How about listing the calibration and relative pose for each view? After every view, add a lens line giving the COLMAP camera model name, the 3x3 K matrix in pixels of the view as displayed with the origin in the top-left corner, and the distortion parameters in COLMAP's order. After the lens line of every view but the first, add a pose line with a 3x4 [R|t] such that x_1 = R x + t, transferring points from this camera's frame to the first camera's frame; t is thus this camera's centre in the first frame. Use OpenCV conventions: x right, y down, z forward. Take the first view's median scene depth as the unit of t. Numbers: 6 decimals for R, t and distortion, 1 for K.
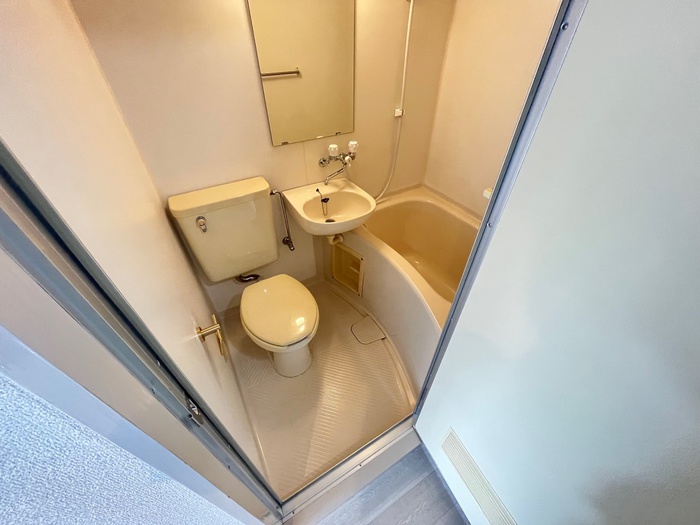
lens RADIAL K [[283.8, 0, 350.0], [0, 283.8, 262.5], [0, 0, 1]] dist [-0.002396, -0.000268]
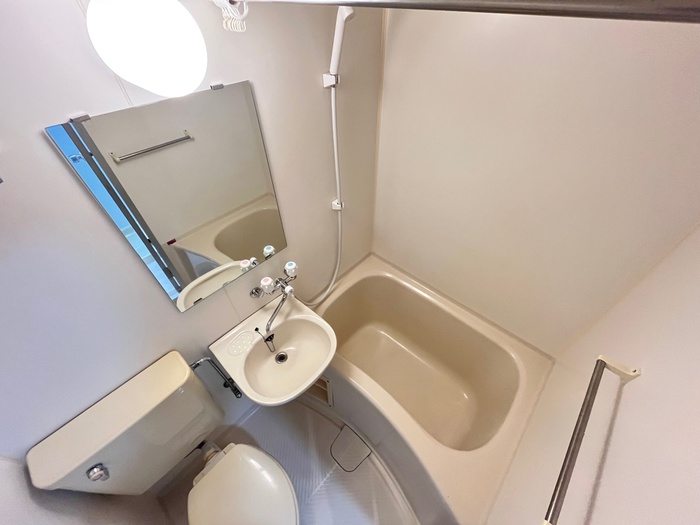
lens RADIAL K [[283.8, 0, 350.0], [0, 283.8, 262.5], [0, 0, 1]] dist [-0.002396, -0.000268]
pose [[0.956365, -0.214935, 0.197912, 0.014218], [0.198683, 0.975067, 0.098844, -0.453351], [-0.214222, -0.055209, 0.975223, 0.197011]]
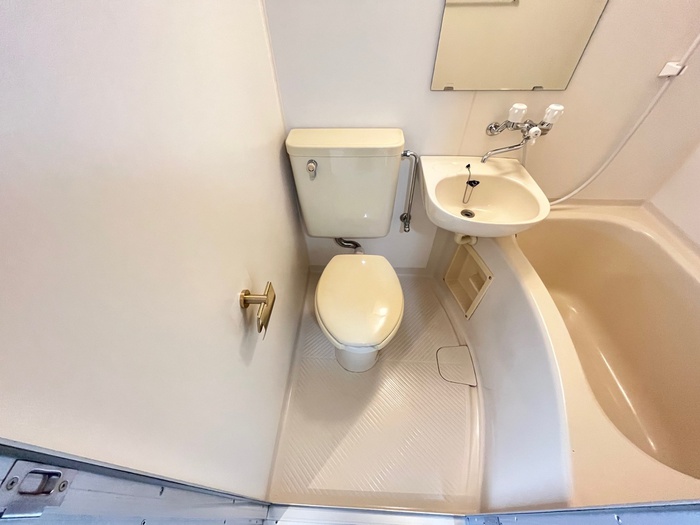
lens RADIAL K [[283.8, 0, 350.0], [0, 283.8, 262.5], [0, 0, 1]] dist [-0.002396, -0.000268]
pose [[0.835472, 0.395986, -0.381027, 0.004460], [-0.347037, 0.917801, 0.192890, -0.066091], [0.426089, -0.028924, 0.904219, 0.218165]]
